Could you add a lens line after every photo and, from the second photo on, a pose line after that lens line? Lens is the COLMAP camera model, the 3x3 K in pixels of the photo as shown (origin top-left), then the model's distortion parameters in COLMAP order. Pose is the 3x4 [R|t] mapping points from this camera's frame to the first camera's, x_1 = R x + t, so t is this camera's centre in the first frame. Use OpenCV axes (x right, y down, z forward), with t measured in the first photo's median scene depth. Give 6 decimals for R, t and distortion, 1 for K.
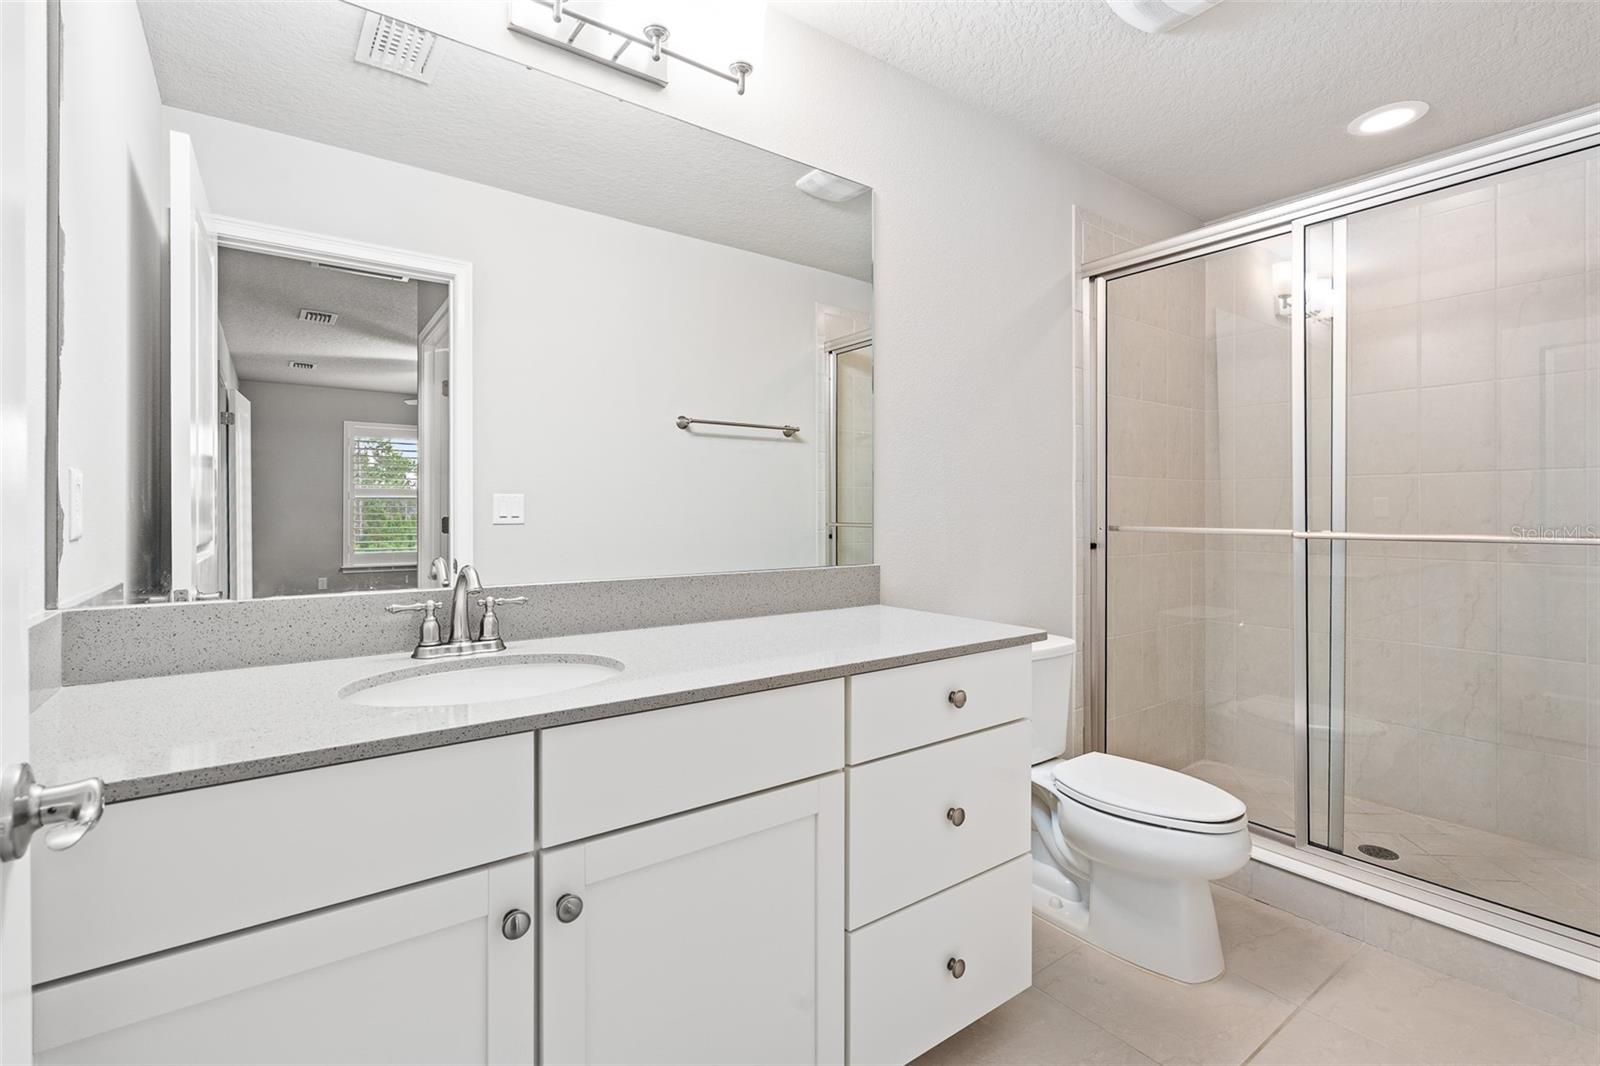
lens RADIAL K [[733.1, 0, 798.8], [0, 733.1, 522.2], [0, 0, 1]] dist [-0.000632, -0.000317]
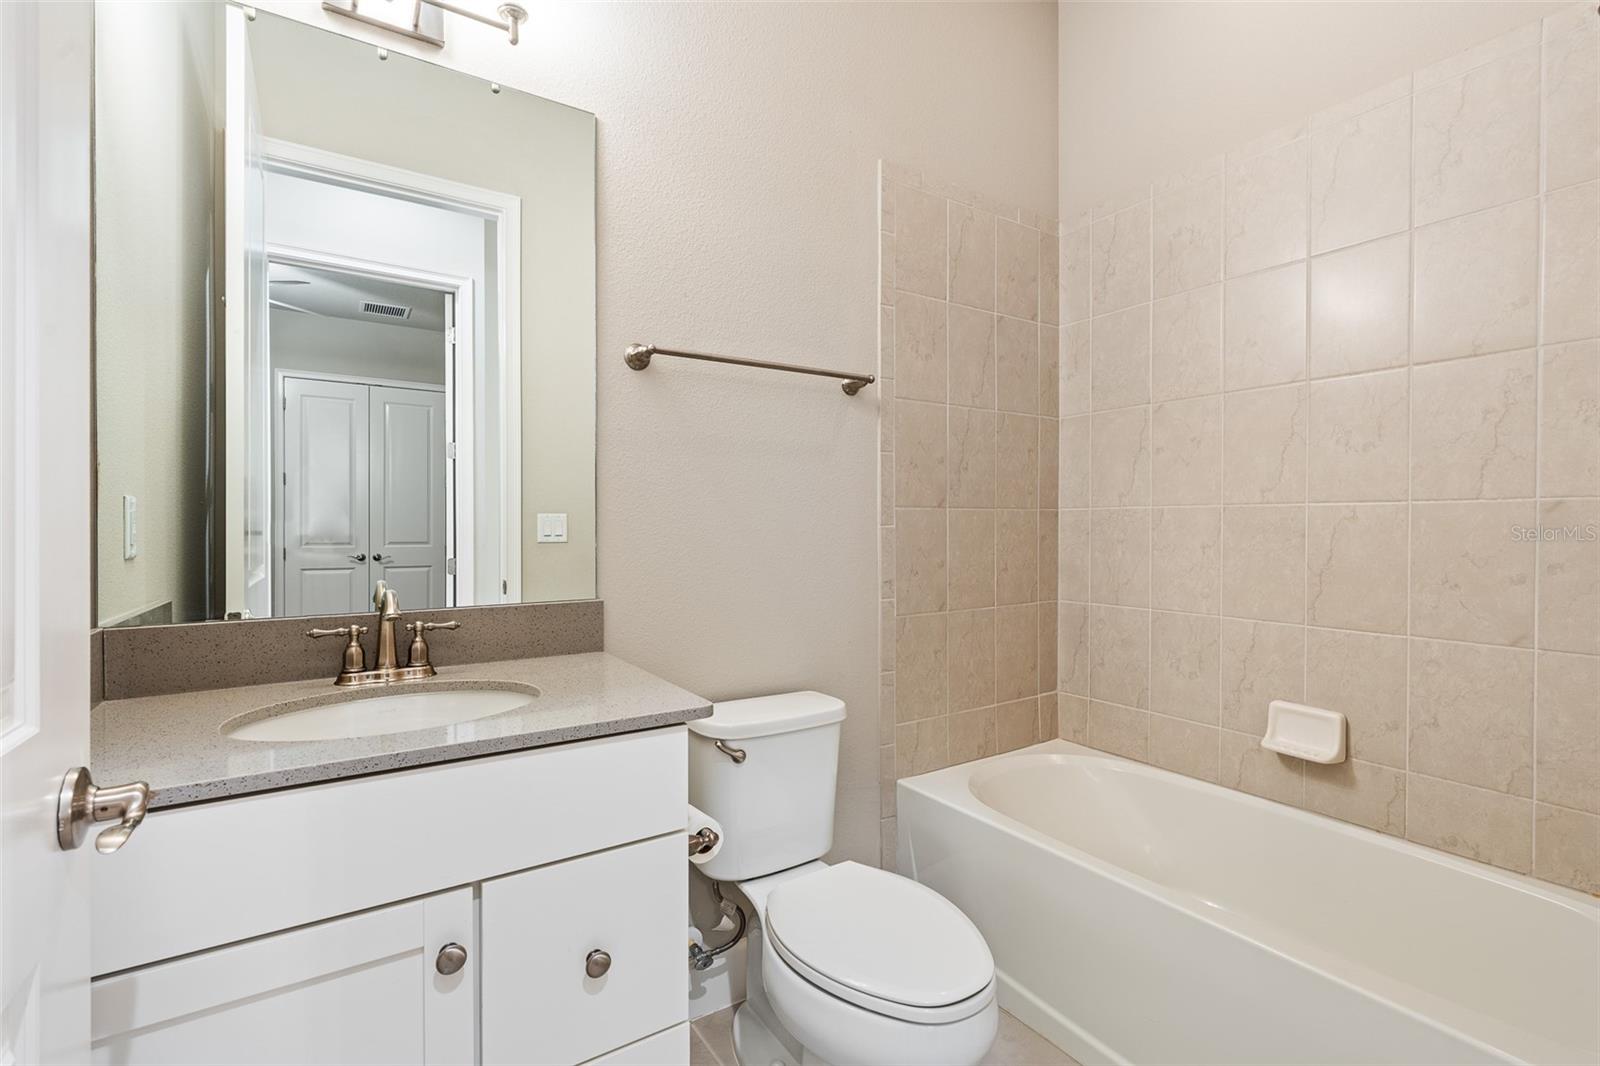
lens RADIAL K [[702.0, 0, 800.0], [0, 702.0, 533.0], [0, 0, 1]] dist [-0.001117, 0.000013]
pose [[0.995483, -0.011116, -0.094289, 0.176097], [0.010506, 0.999921, -0.006957, -0.003633], [0.094359, 0.005935, 0.995521, 0.122331]]
